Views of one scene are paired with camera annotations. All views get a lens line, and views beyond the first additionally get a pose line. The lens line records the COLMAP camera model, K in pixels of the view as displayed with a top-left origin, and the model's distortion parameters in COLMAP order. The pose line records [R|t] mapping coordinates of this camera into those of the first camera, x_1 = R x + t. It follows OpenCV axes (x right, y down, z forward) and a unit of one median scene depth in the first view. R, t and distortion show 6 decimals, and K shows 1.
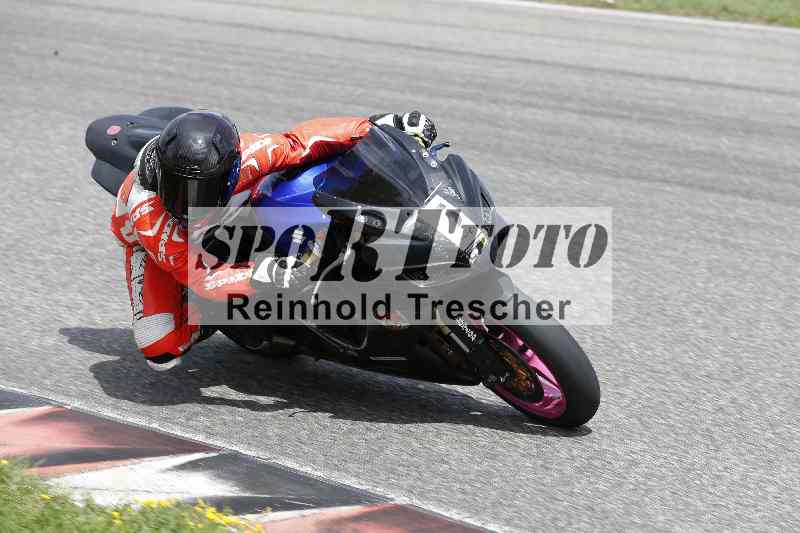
lens RADIAL K [[4681.4, 0, 400.0], [0, 4681.4, 264.2], [0, 0, 1]] dist [1.815321, 0.000000]
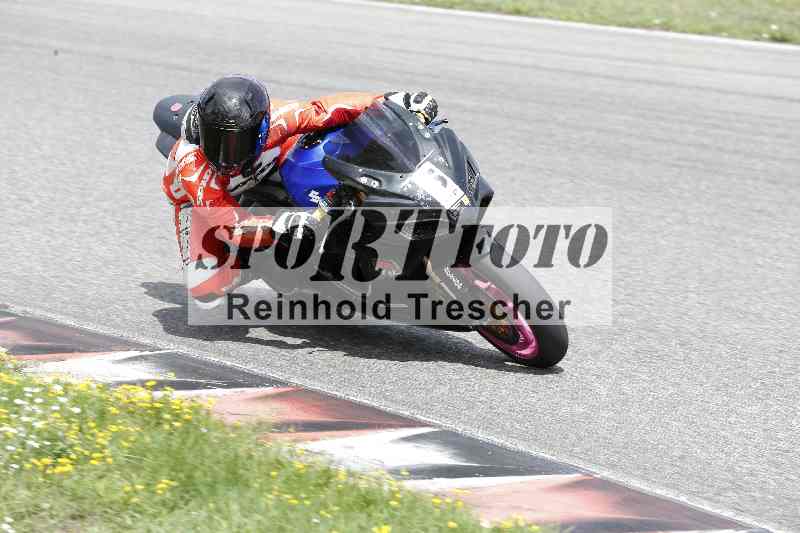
lens RADIAL K [[4681.4, 0, 357.1], [0, 4681.4, 234.8], [0, 0, 1]] dist [1.815321, 0.000000]
pose [[0.991945, 0.024746, -0.124229, 0.128615], [-0.027439, 0.999423, -0.020013, 0.025696], [0.123662, 0.023260, 0.992052, -0.141245]]
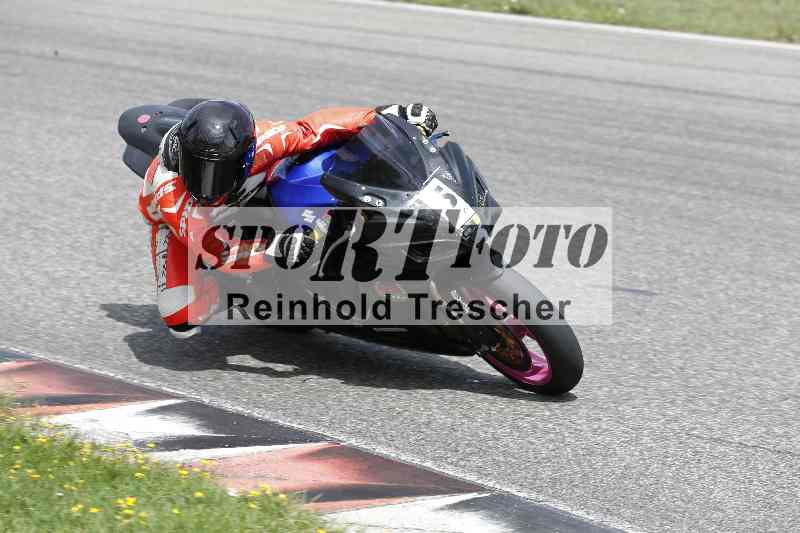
lens RADIAL K [[4681.4, 0, 385.4], [0, 4681.4, 258.3], [0, 0, 1]] dist [1.815321, 0.000000]
pose [[0.997850, 0.017902, -0.063048, 0.063037], [-0.018568, 0.999778, -0.009985, 0.013962], [0.062855, 0.011134, 0.997961, -0.078903]]
